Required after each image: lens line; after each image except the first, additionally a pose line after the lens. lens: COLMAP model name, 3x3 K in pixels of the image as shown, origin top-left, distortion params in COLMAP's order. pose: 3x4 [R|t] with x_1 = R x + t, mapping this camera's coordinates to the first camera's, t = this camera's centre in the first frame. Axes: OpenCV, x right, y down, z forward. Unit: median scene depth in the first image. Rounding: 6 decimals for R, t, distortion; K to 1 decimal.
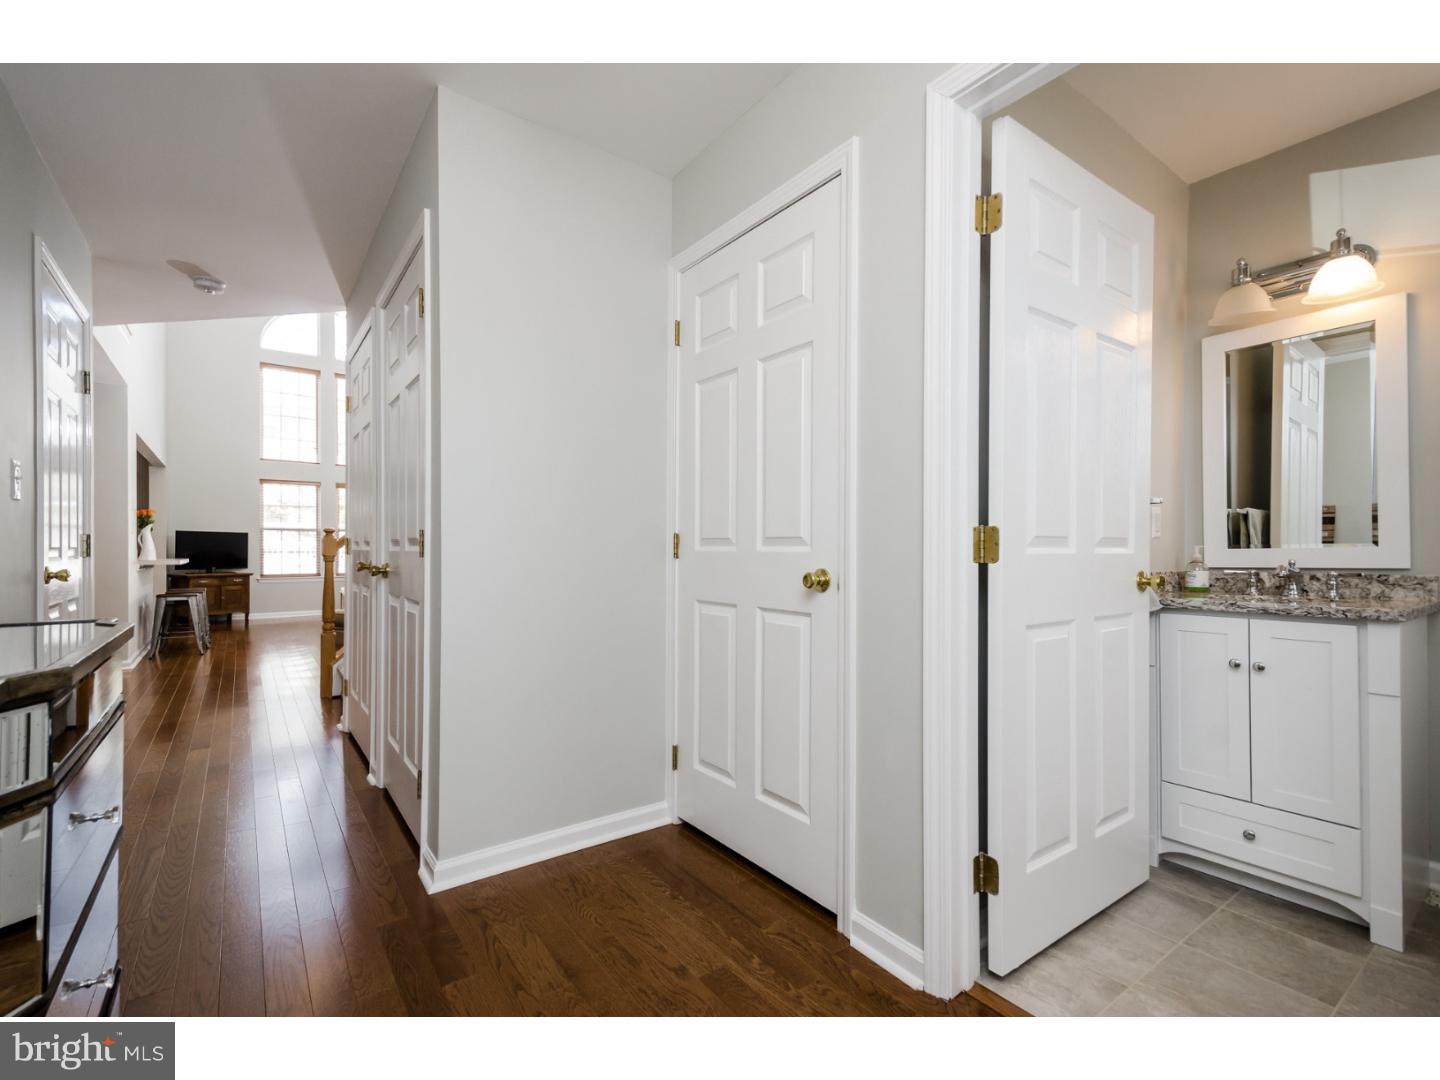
lens RADIAL K [[657.0, 0, 719.9], [0, 657.0, 544.5], [0, 0, 1]] dist [0.005188, 0.000346]
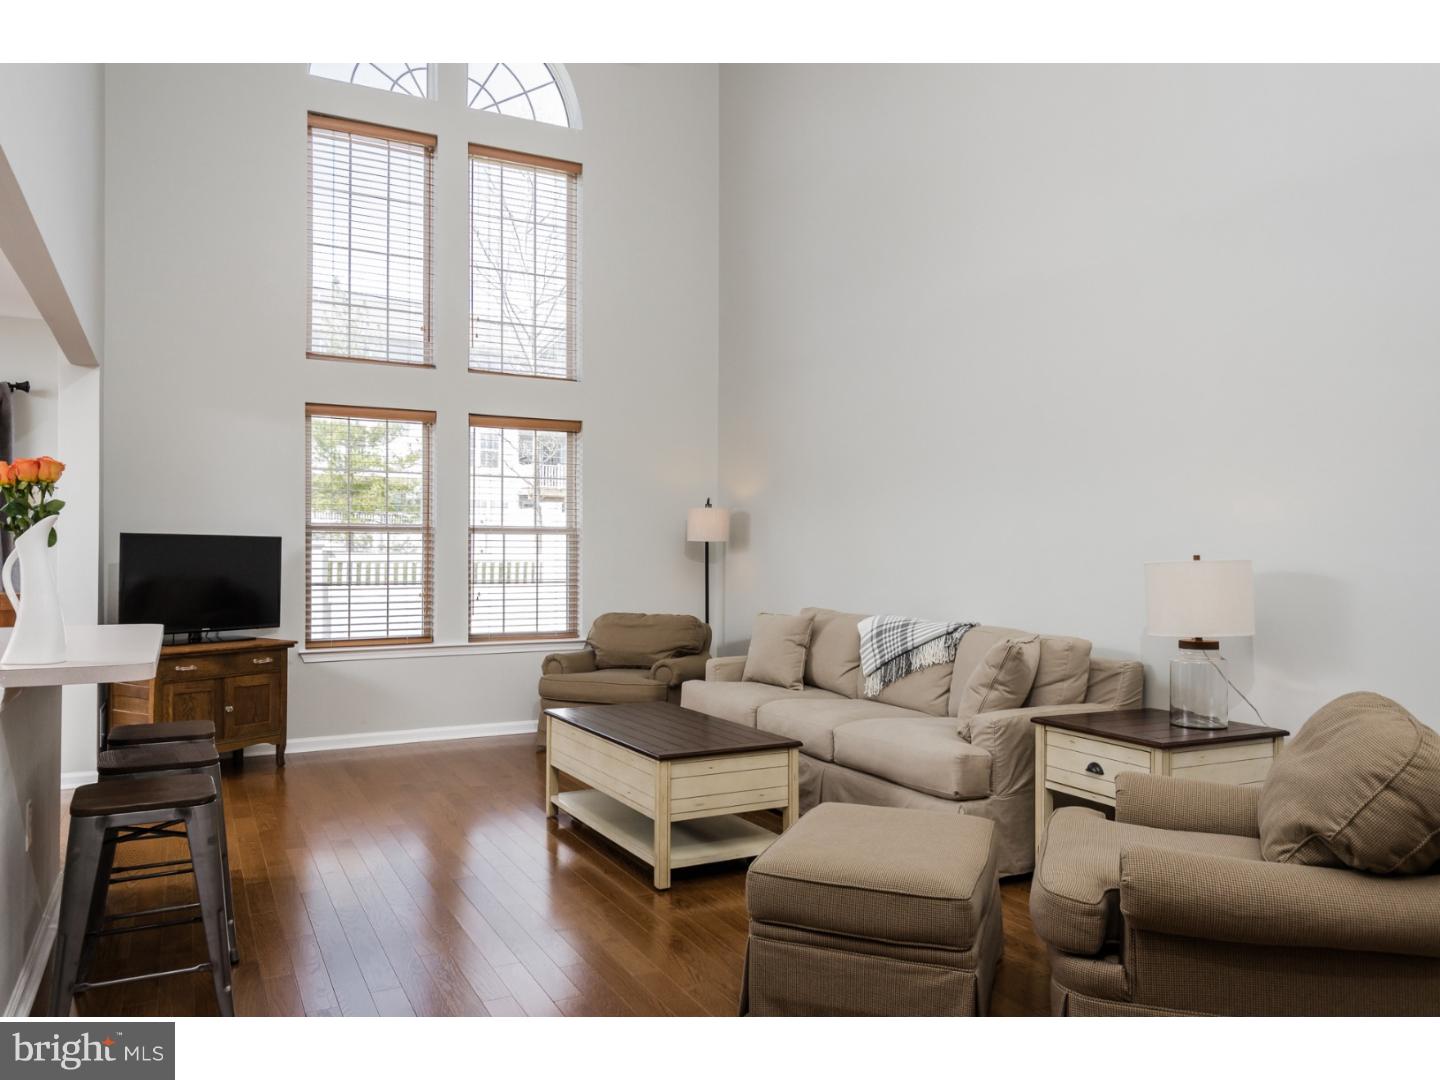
lens RADIAL K [[1047.1, 0, 726.8], [0, 1047.1, 547.7], [0, 0, 1]] dist [0.024432, 0.010587]
pose [[0.987908, 0.001551, -0.155031, -0.349851], [-0.001459, 0.999999, 0.000708, -0.012756], [0.155032, -0.000473, 0.987909, 0.411145]]
